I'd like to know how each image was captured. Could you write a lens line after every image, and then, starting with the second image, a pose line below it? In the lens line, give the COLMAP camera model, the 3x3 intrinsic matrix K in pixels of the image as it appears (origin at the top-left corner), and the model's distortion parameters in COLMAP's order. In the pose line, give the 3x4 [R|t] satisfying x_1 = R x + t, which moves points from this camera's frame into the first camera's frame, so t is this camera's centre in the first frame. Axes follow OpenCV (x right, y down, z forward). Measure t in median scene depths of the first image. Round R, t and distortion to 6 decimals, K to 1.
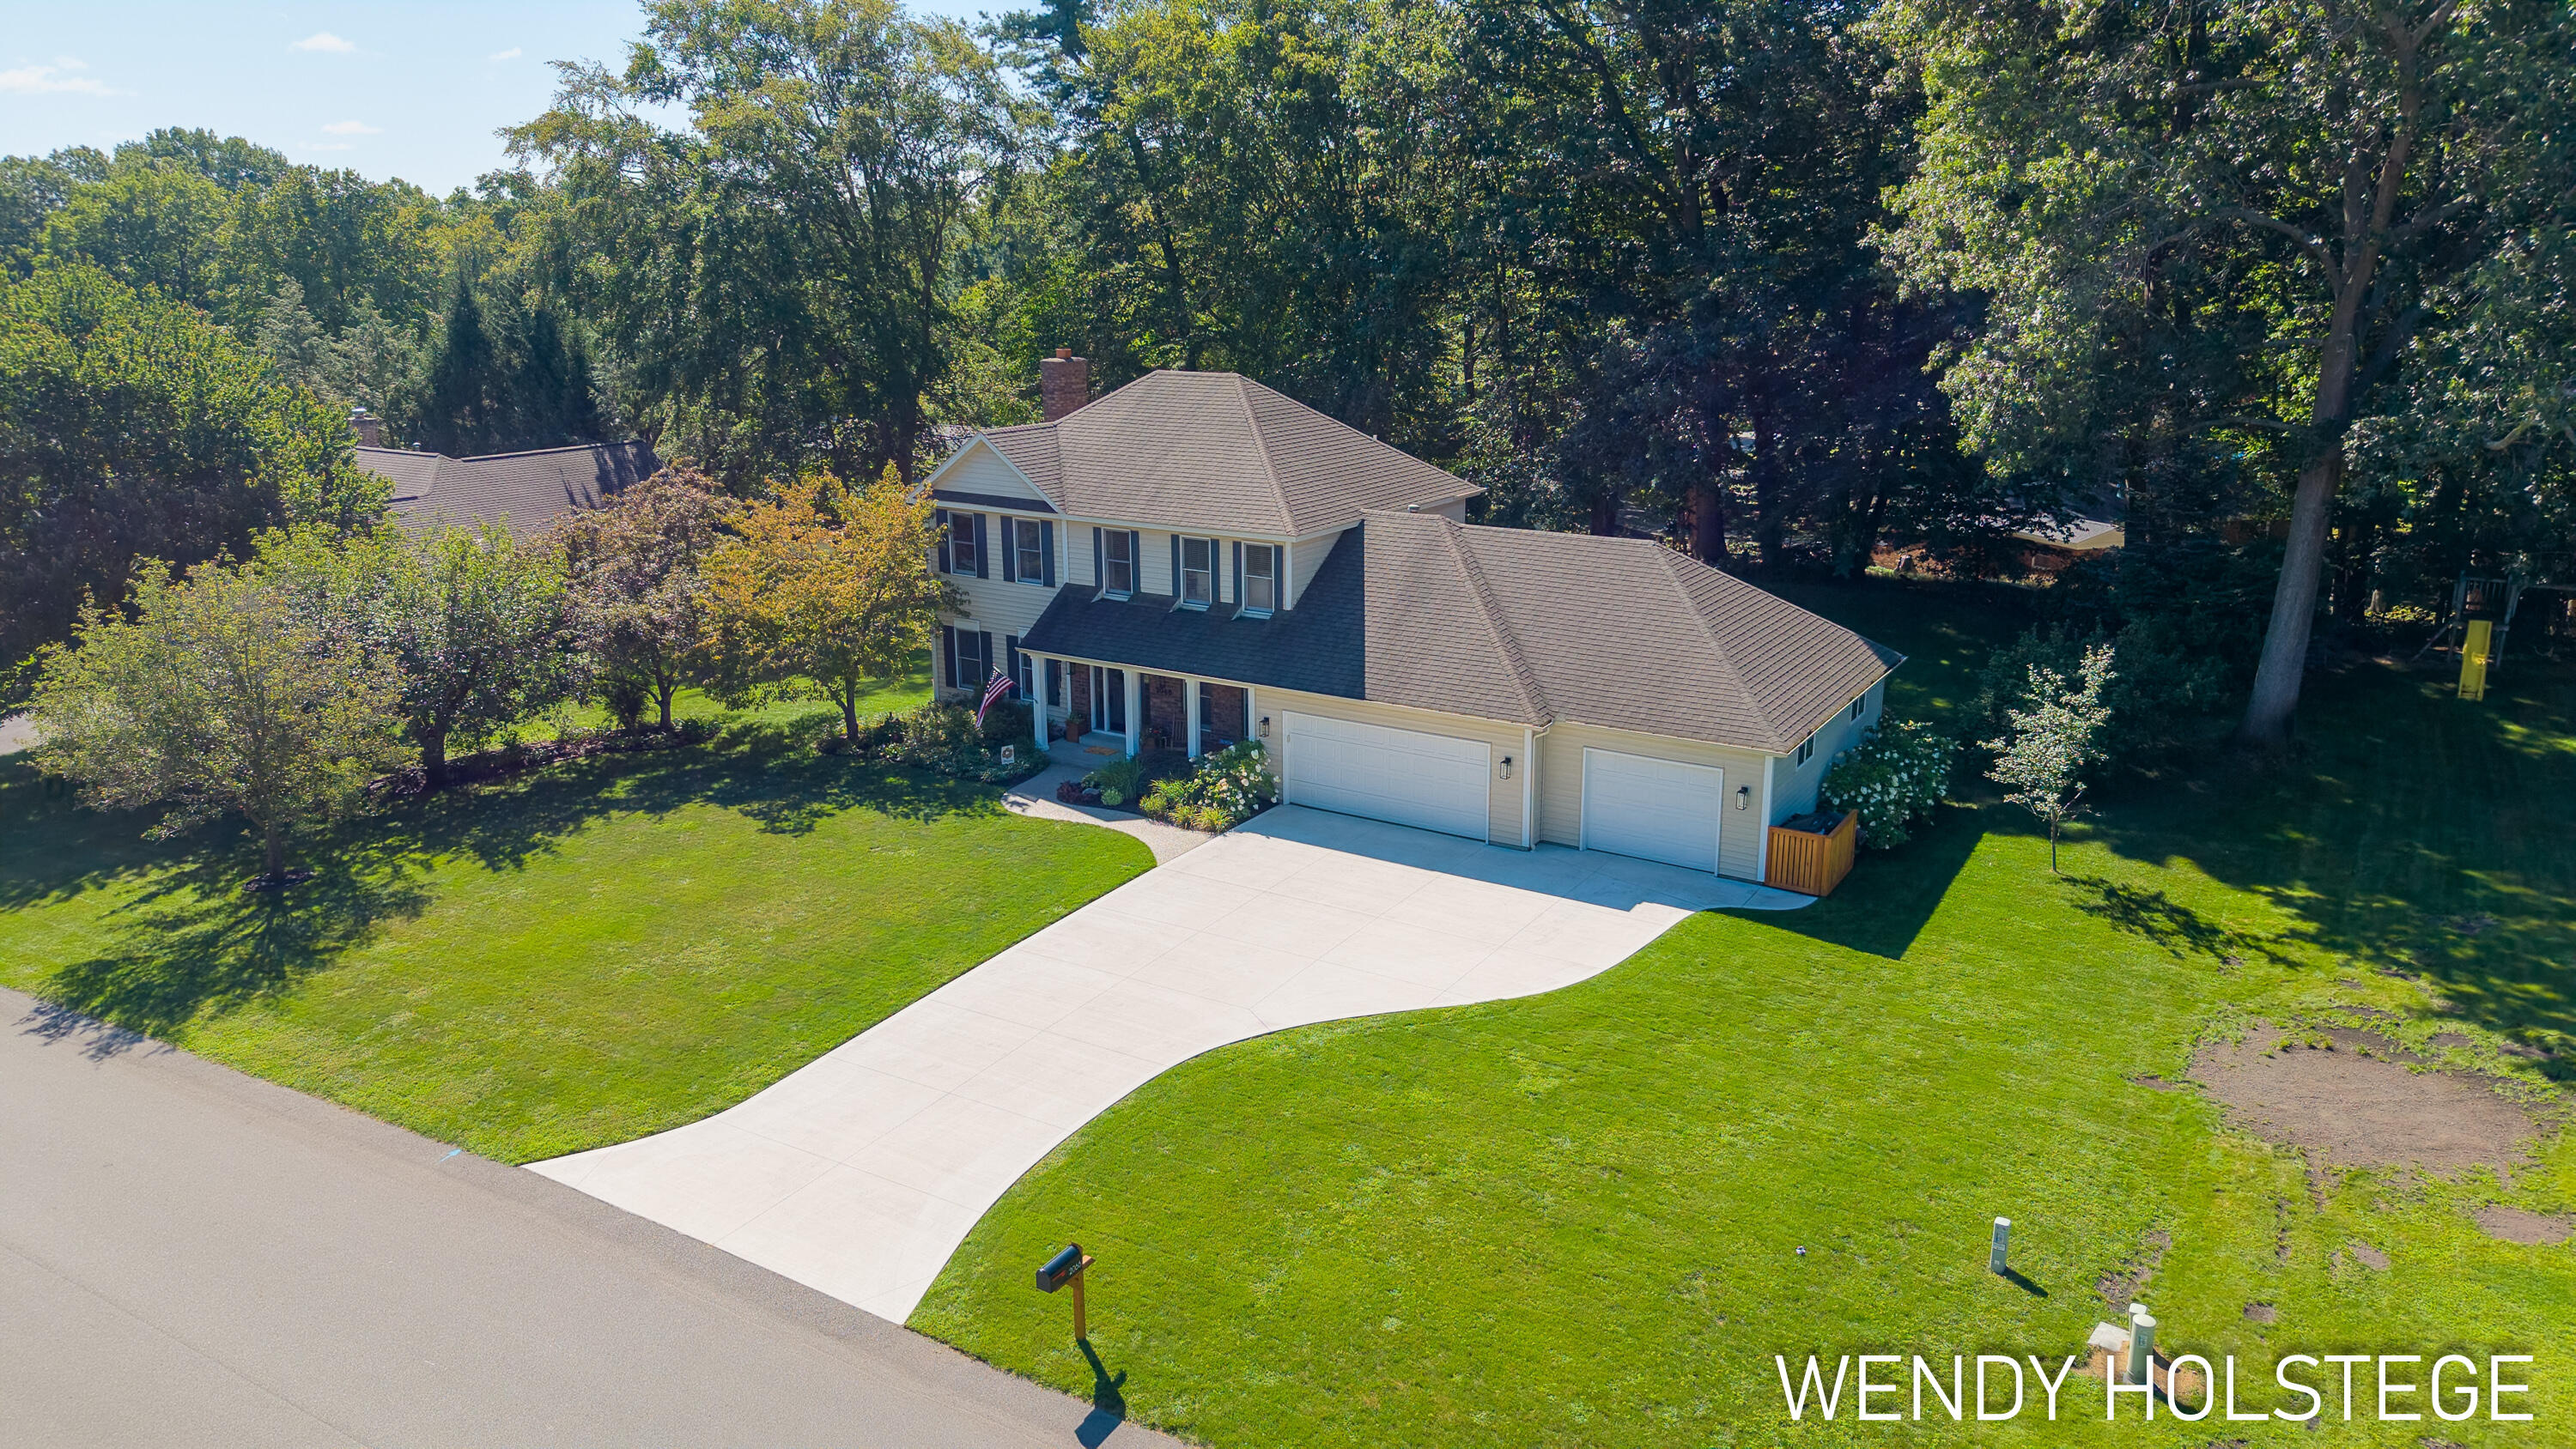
lens RADIAL K [[1687.6, 0, 1286.8], [0, 1687.6, 783.8], [0, 0, 1]] dist [0.046849, -0.060914]
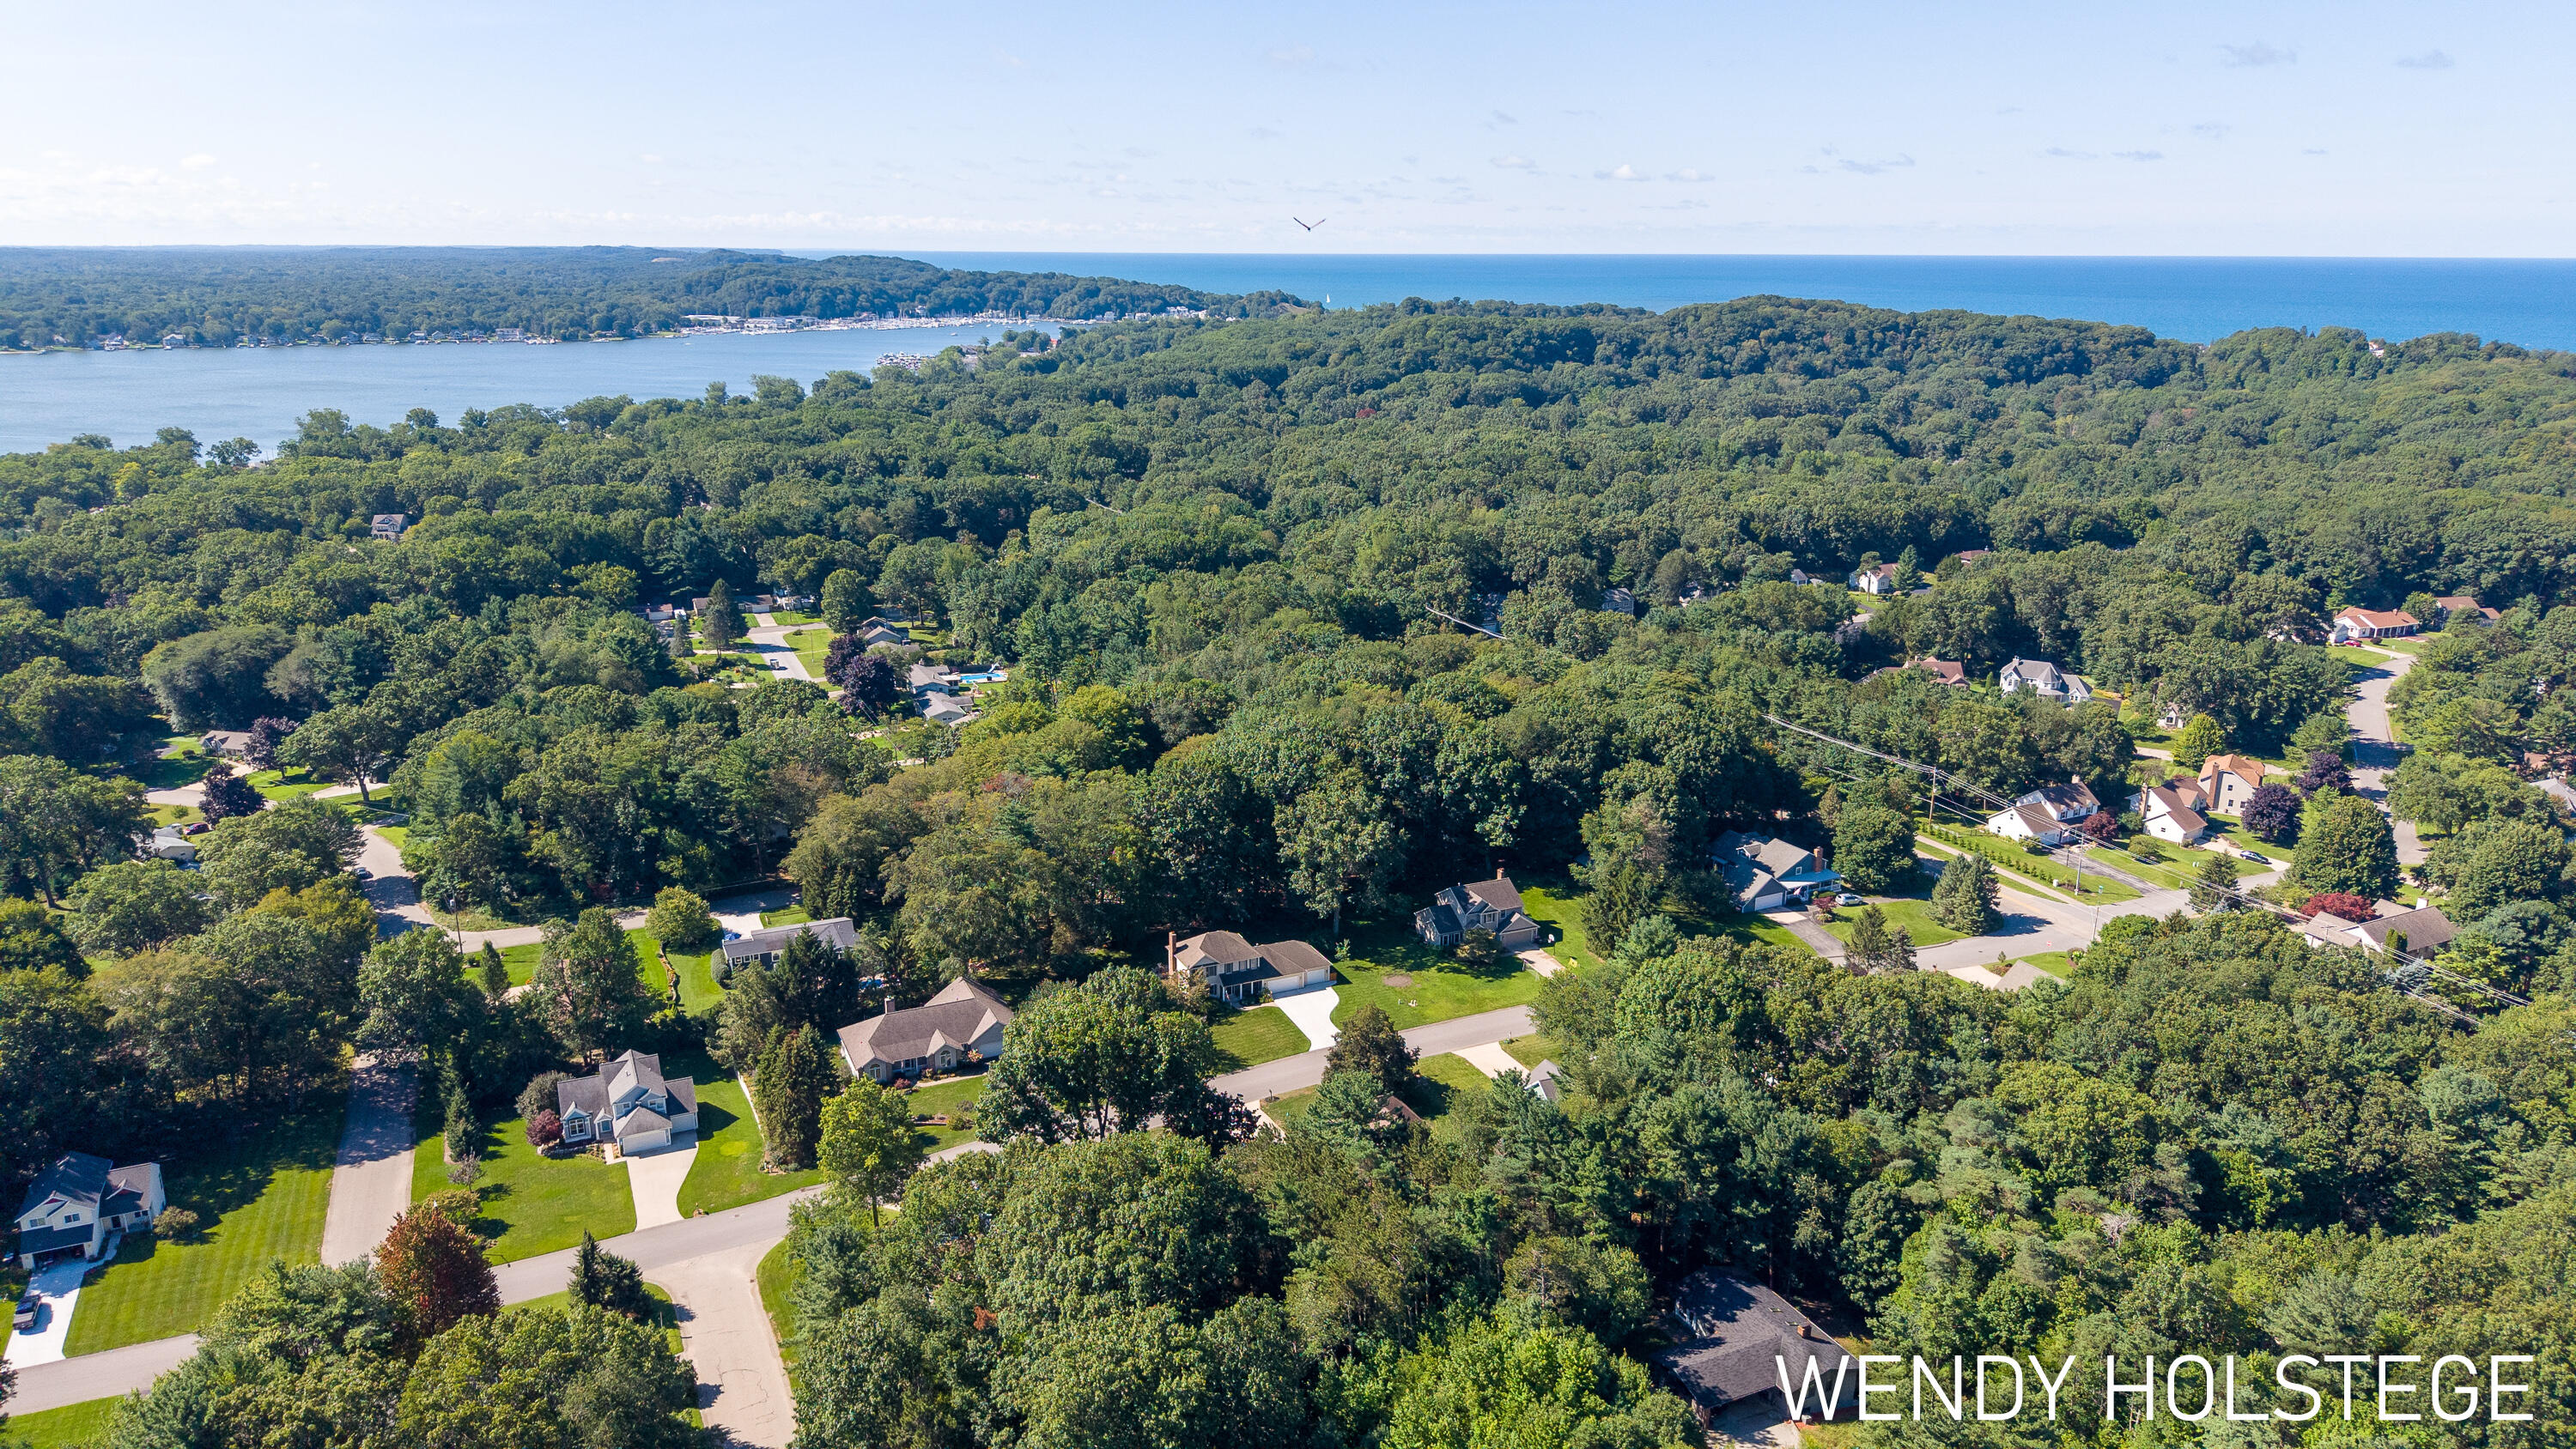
lens RADIAL K [[1687.6, 0, 1286.8], [0, 1687.6, 783.8], [0, 0, 1]] dist [0.046849, -0.060914]
pose [[0.549267, -0.247723, 0.798084, -5.270371], [0.241217, 0.961397, 0.132402, -1.716579], [-0.800075, 0.119788, 0.587819, -3.202332]]
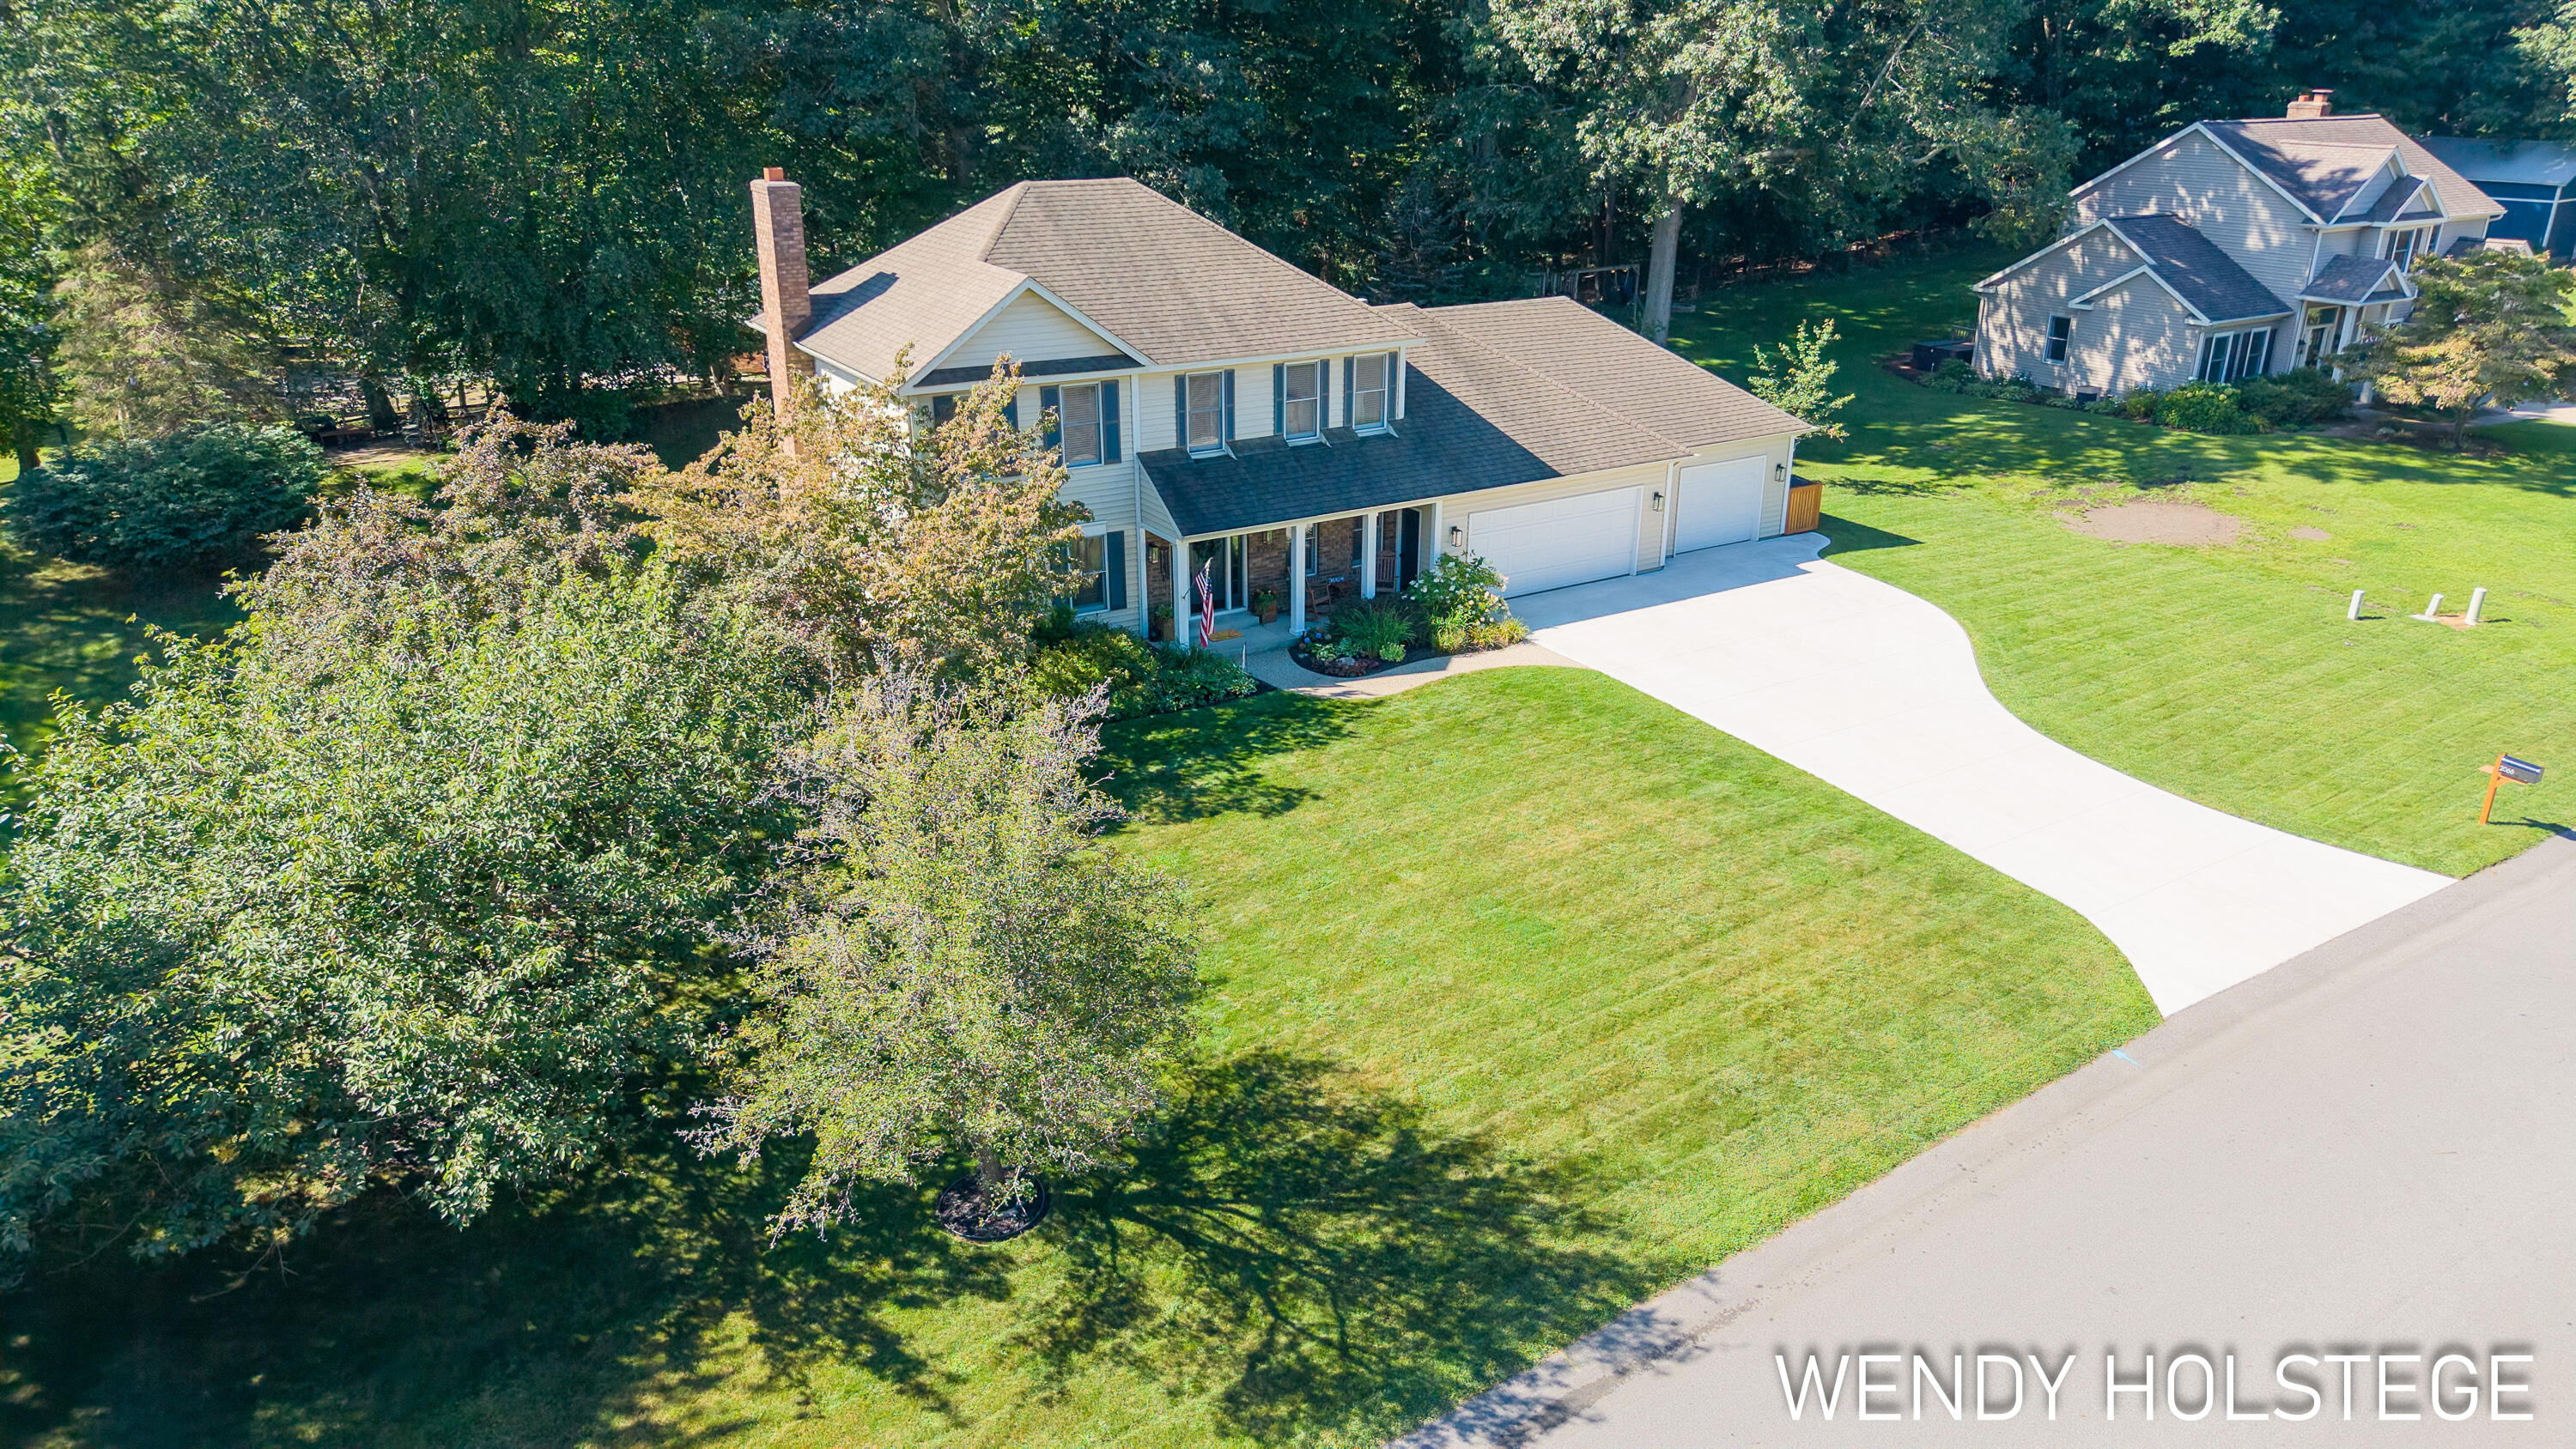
lens RADIAL K [[1687.6, 0, 1286.8], [0, 1687.6, 783.8], [0, 0, 1]] dist [0.046849, -0.060914]
pose [[0.445257, -0.357323, 0.821015, -0.938595], [0.264929, 0.928442, 0.260400, -0.186356], [-0.855312, 0.101566, 0.508061, 0.610093]]
